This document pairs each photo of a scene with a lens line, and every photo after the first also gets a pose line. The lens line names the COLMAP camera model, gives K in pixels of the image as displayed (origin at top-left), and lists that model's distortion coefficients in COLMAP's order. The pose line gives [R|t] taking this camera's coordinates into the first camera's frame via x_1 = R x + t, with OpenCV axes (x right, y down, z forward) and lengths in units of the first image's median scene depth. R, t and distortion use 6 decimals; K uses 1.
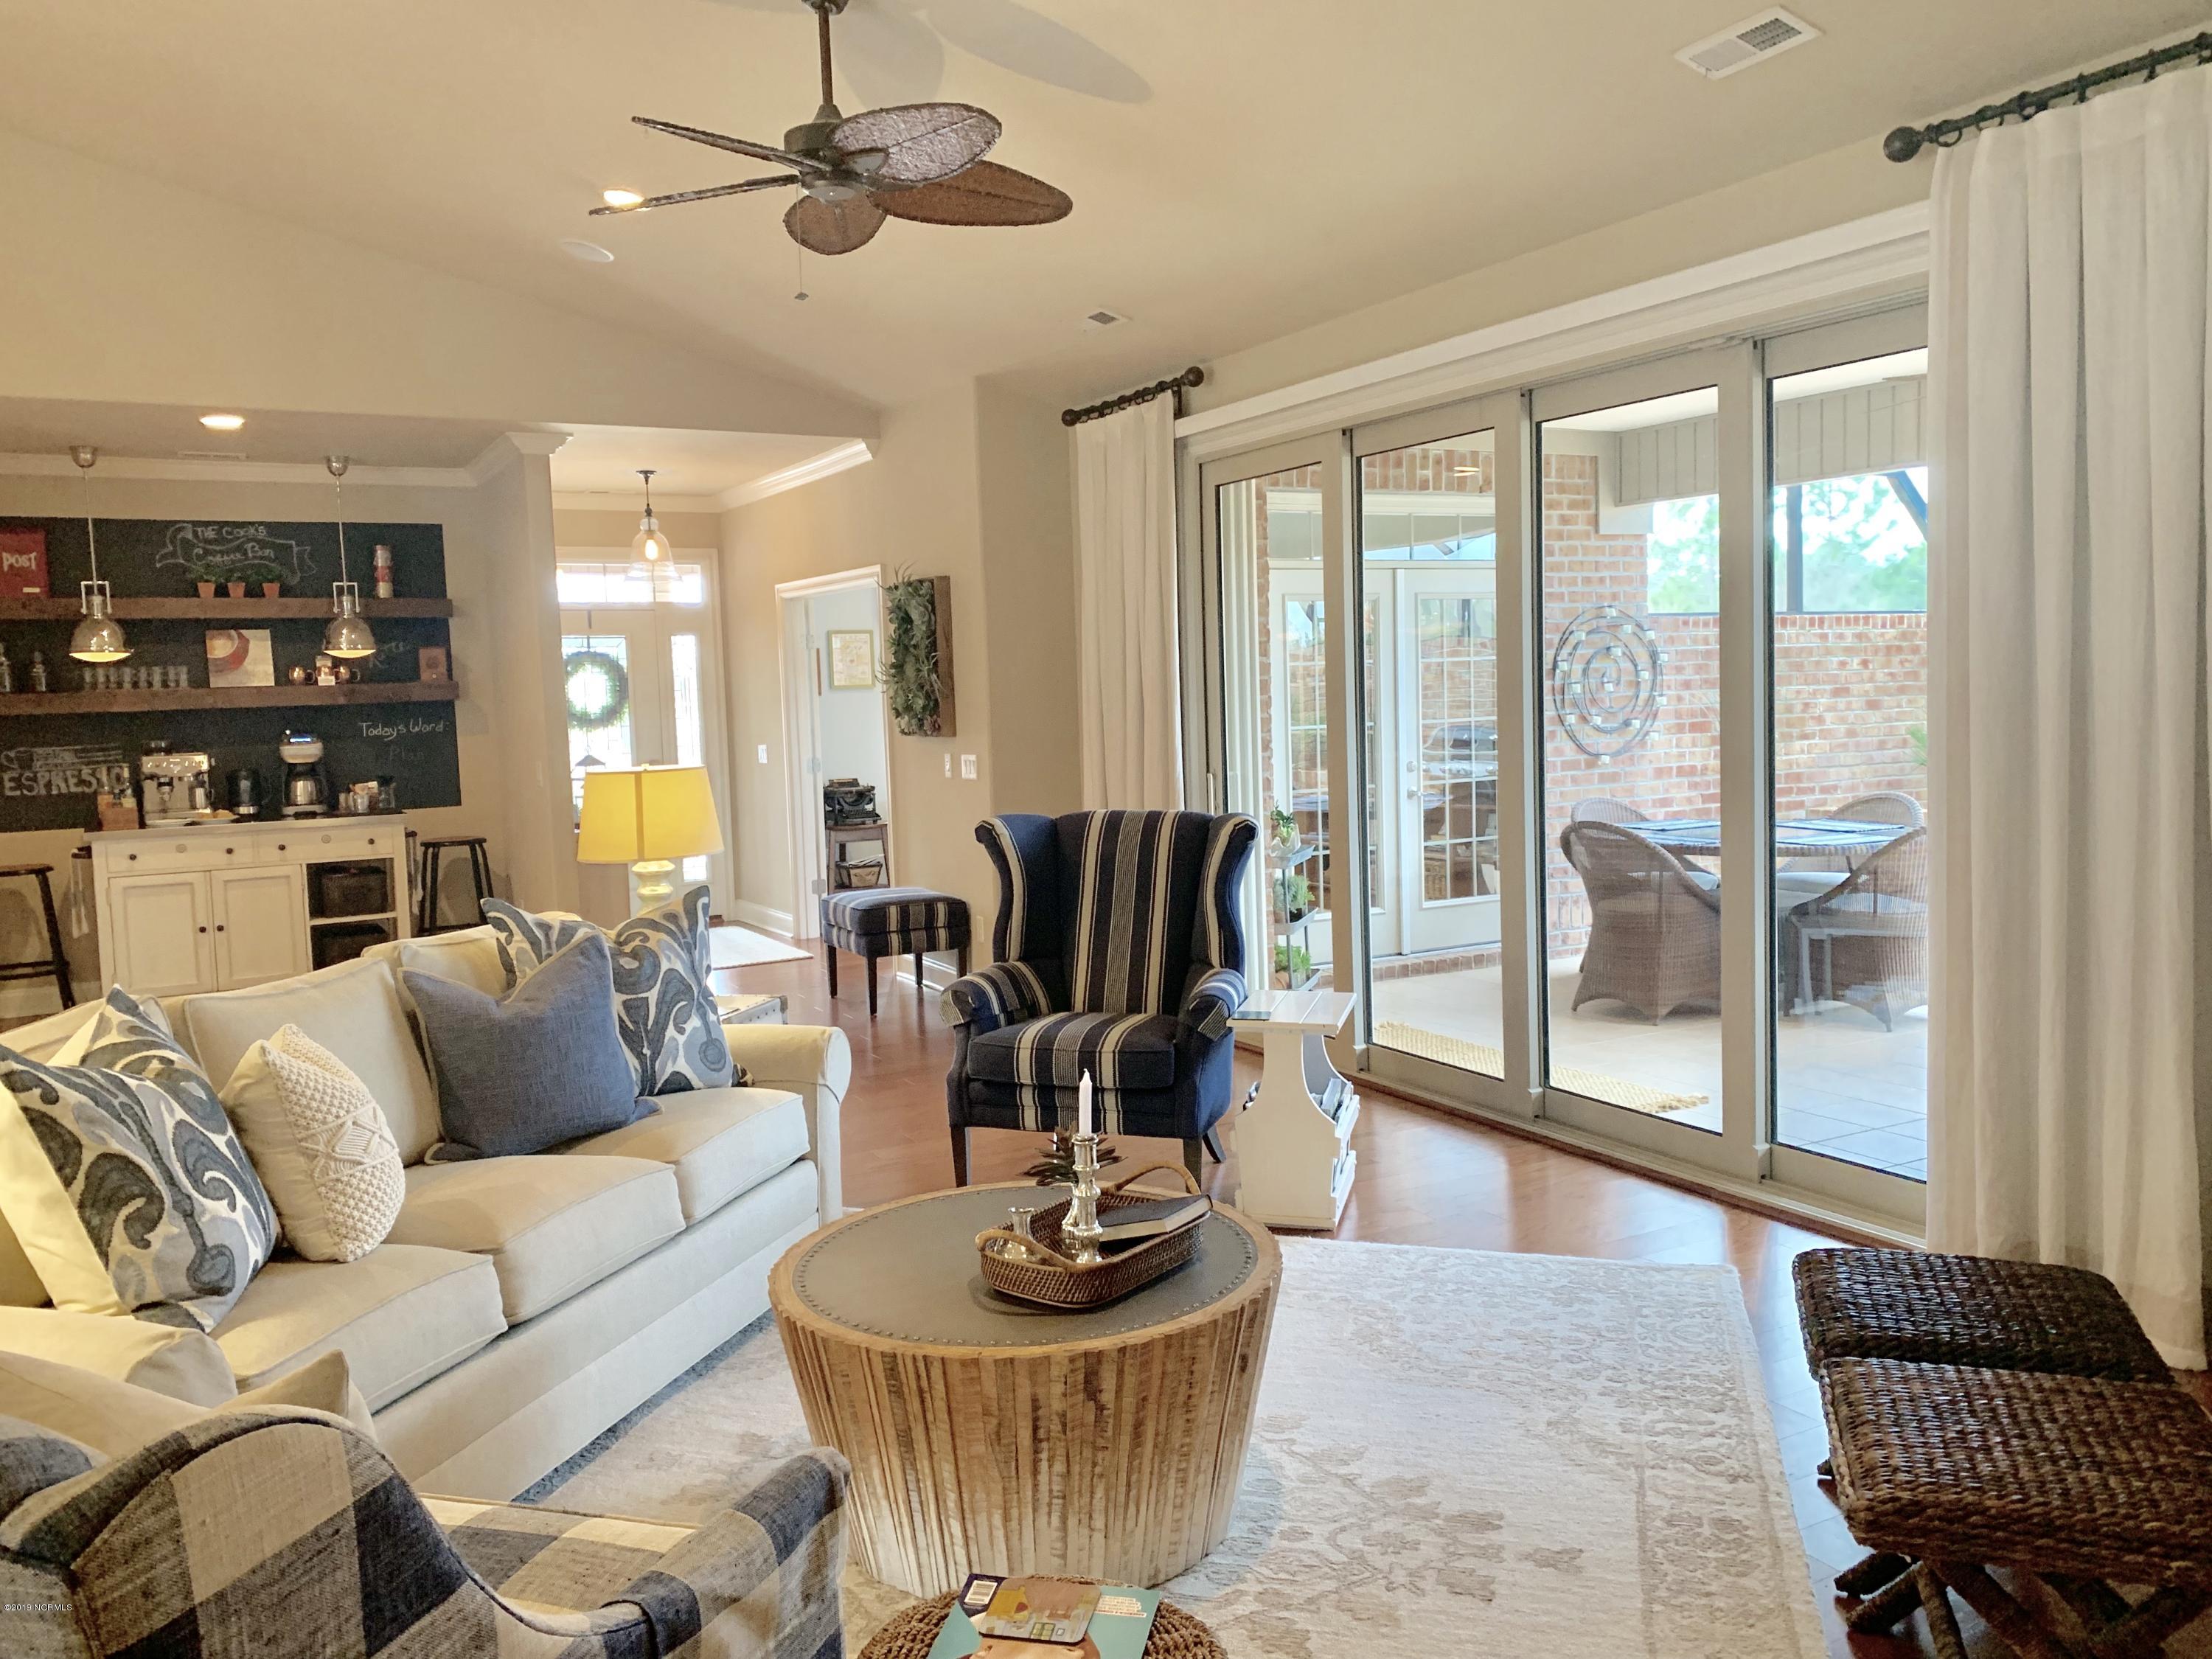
lens RADIAL K [[1714.3, 0, 1104.2], [0, 1714.3, 804.2], [0, 0, 1]] dist [0.011639, 0.004075]
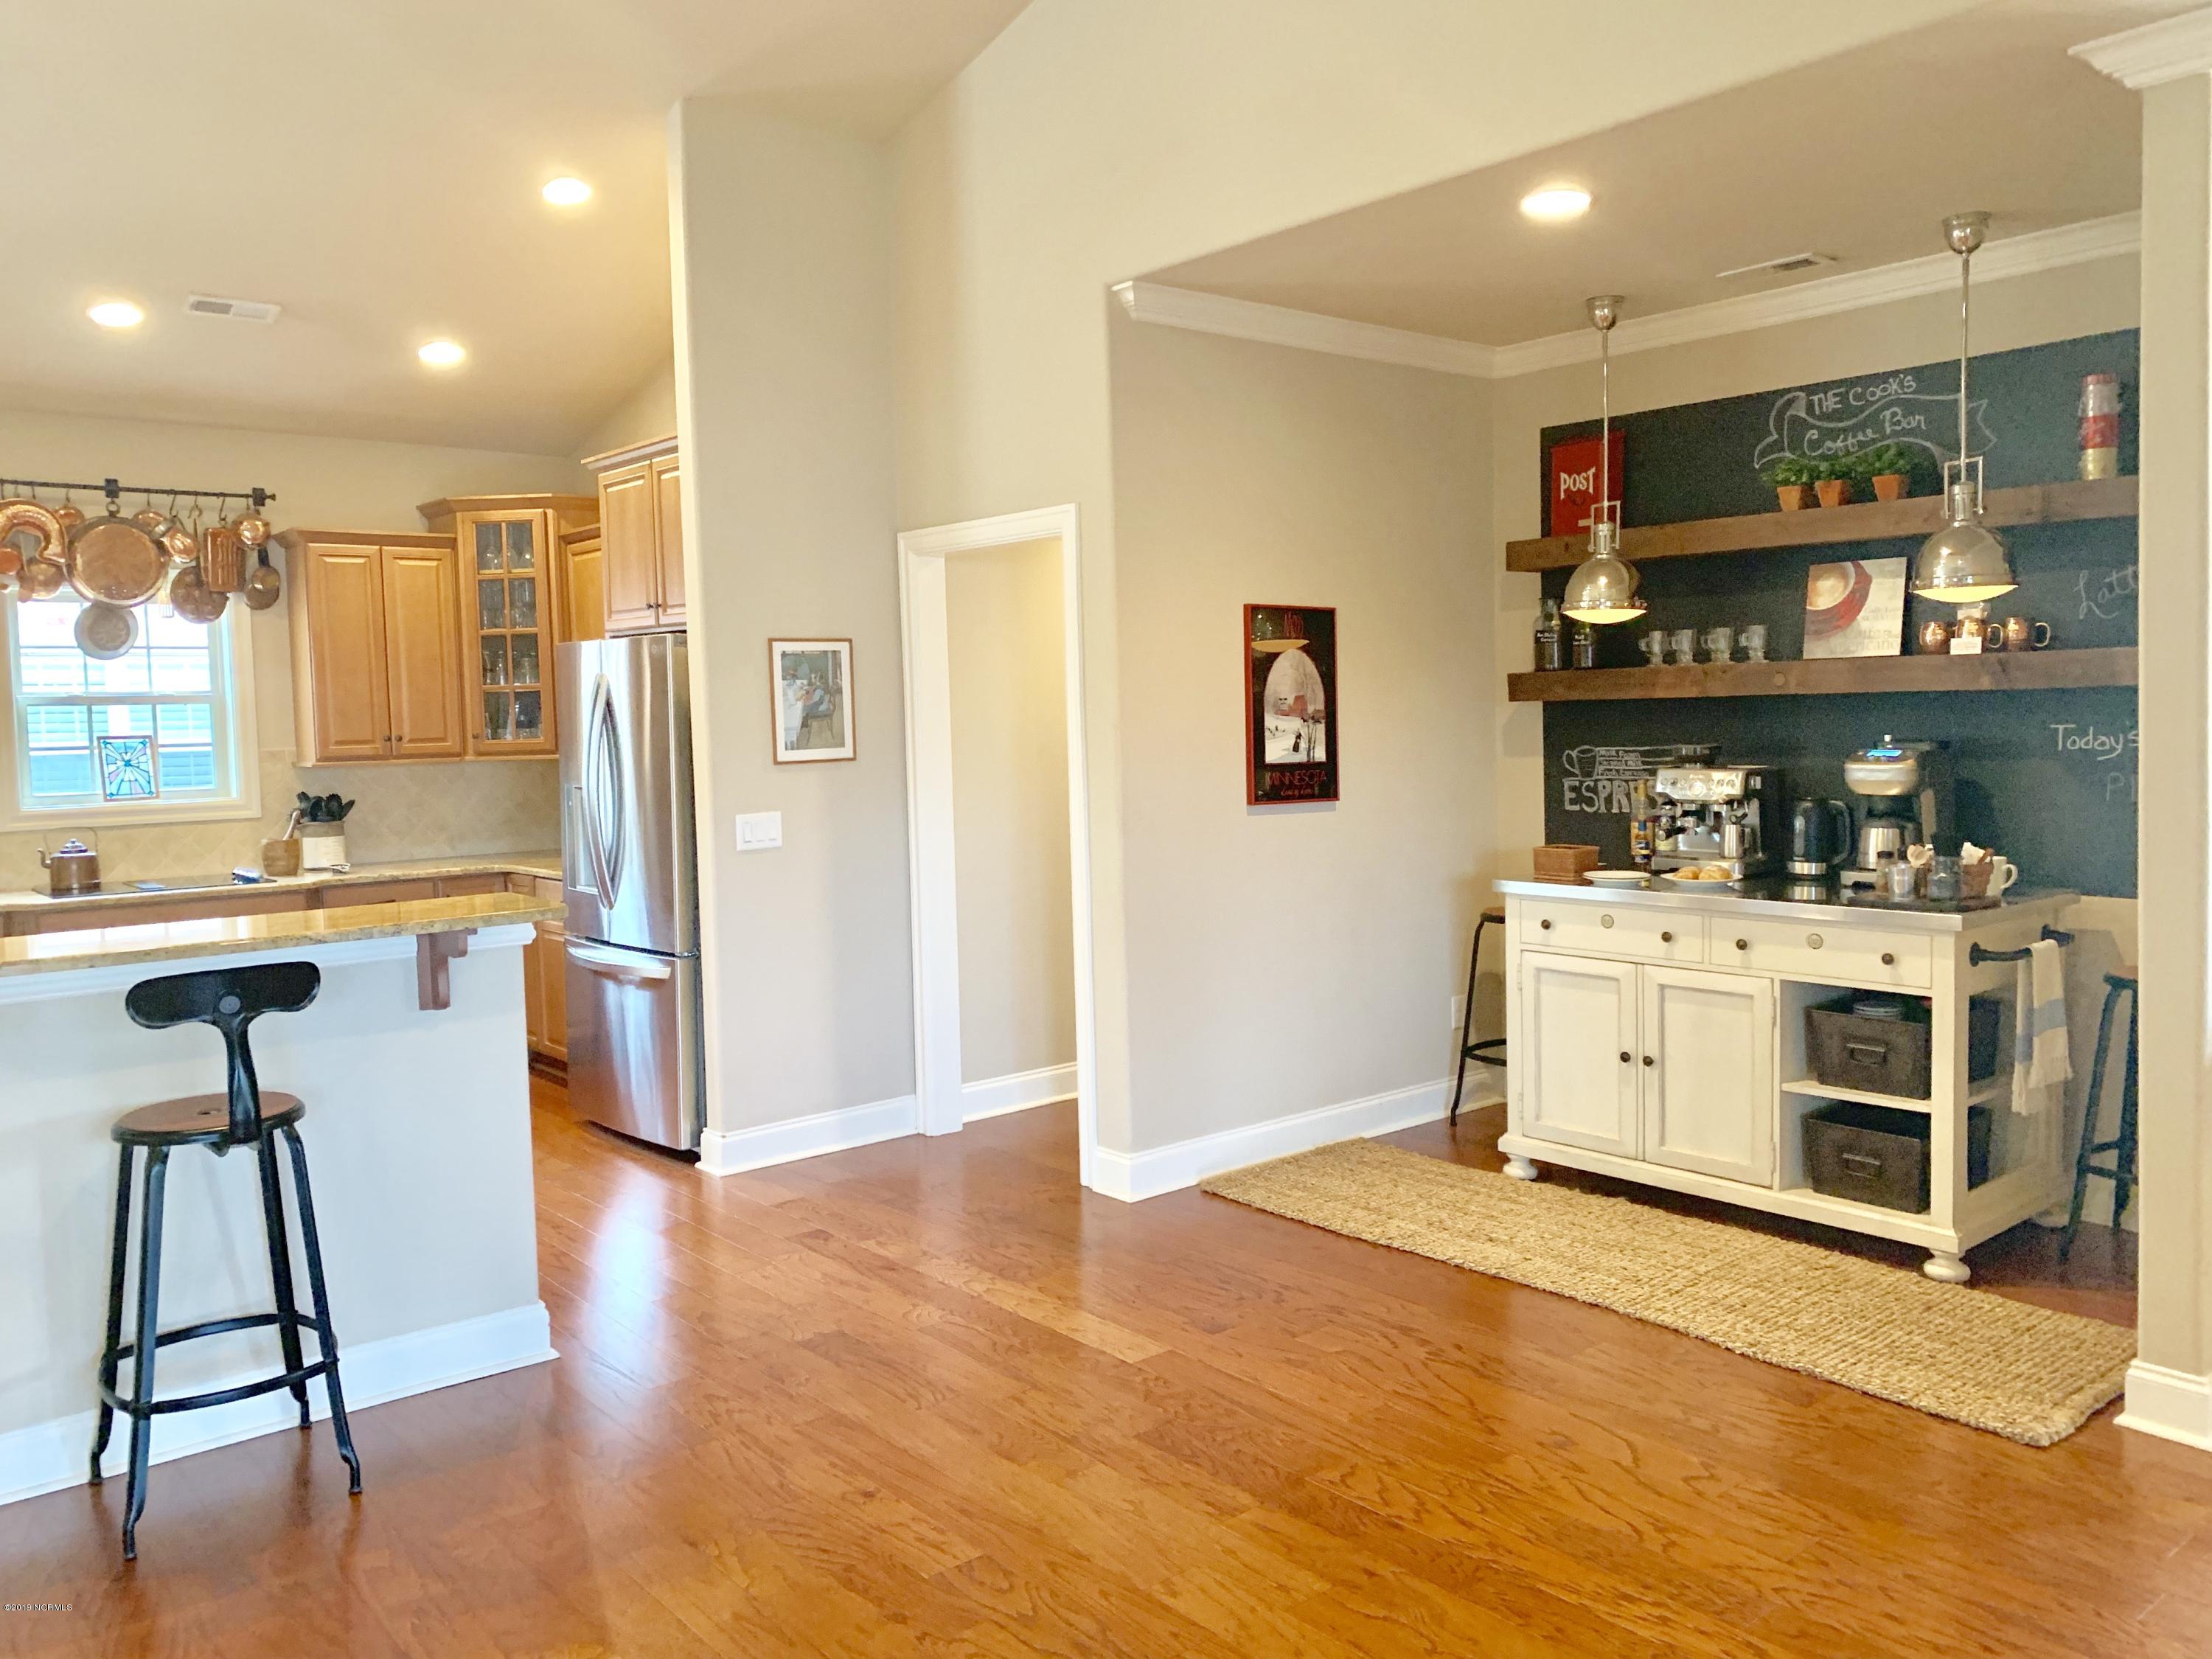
lens RADIAL K [[1692.5, 0, 1102.9], [0, 1692.5, 801.7], [0, 0, 1]] dist [0.098761, -0.159100]
pose [[0.191172, 0.082664, -0.978069, 0.029042], [-0.053058, 0.995861, 0.073797, -0.049084], [0.980121, 0.037786, 0.194767, 0.638383]]
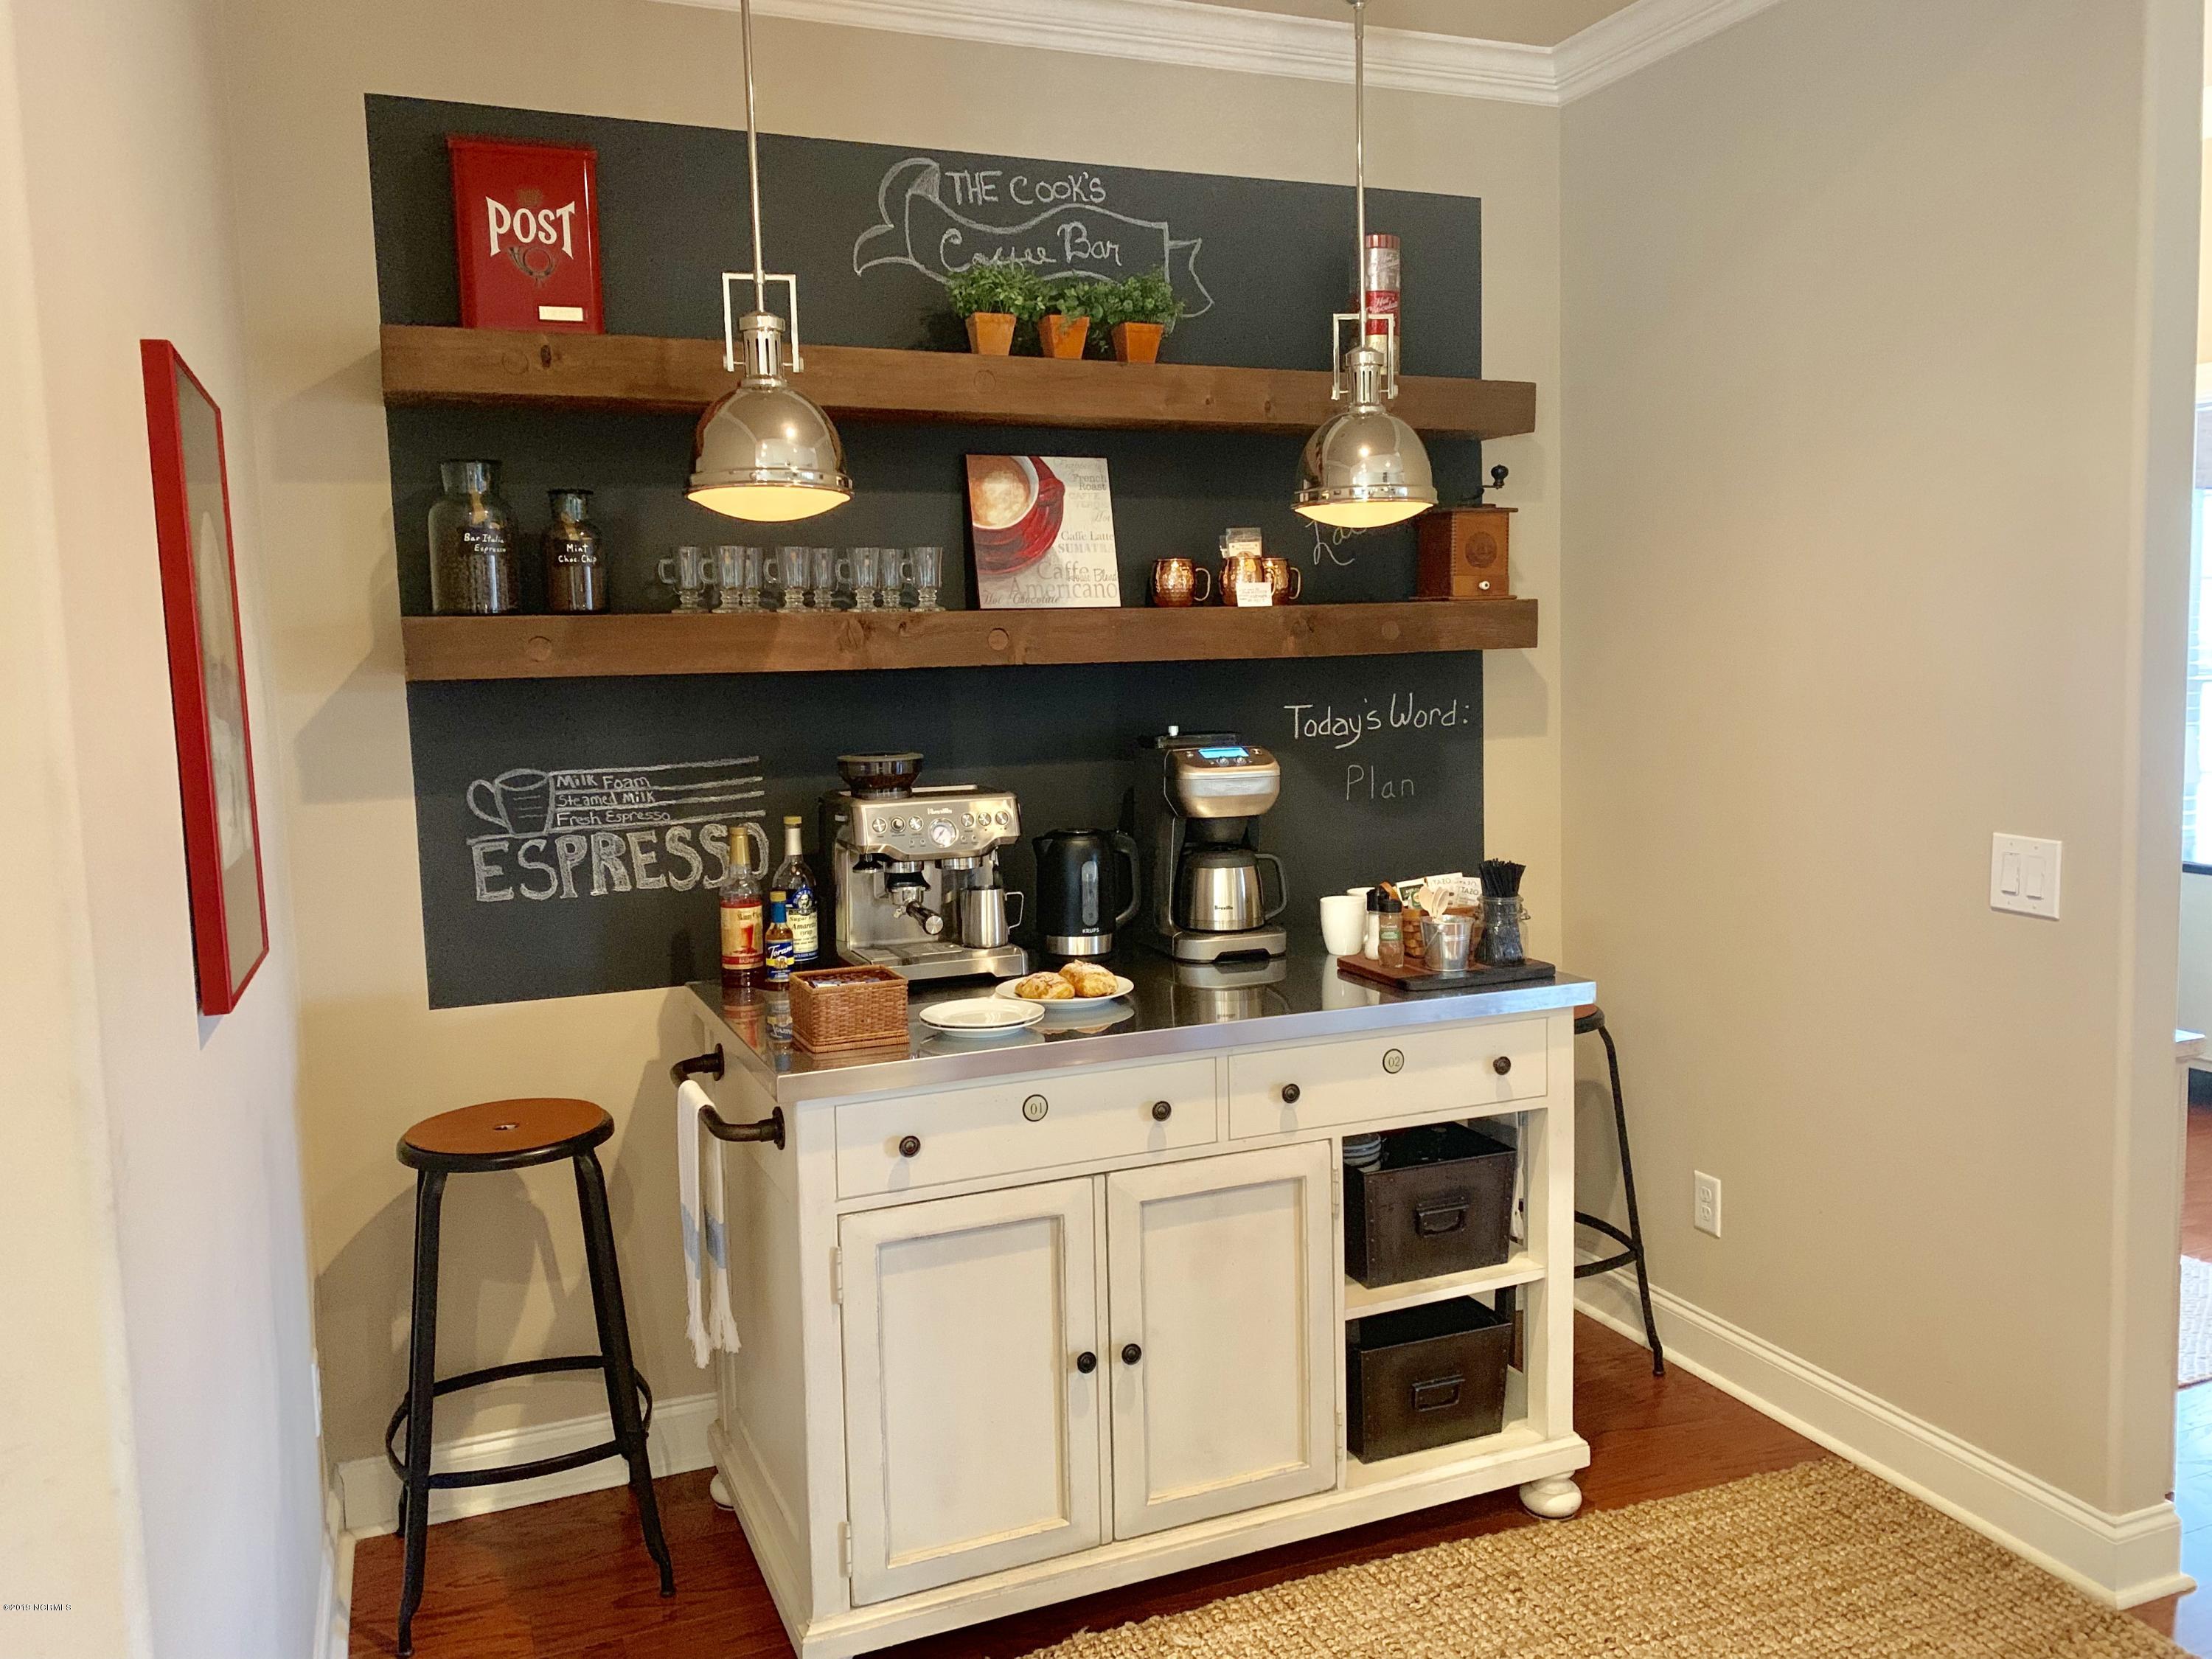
lens RADIAL K [[1692.5, 0, 1102.9], [0, 1692.5, 801.7], [0, 0, 1]] dist [0.098761, -0.159100]
pose [[0.993686, 0.020471, -0.110313, -0.449238], [-0.017920, 0.999550, 0.024061, -0.035111], [0.110756, -0.021932, 0.993606, 0.633939]]
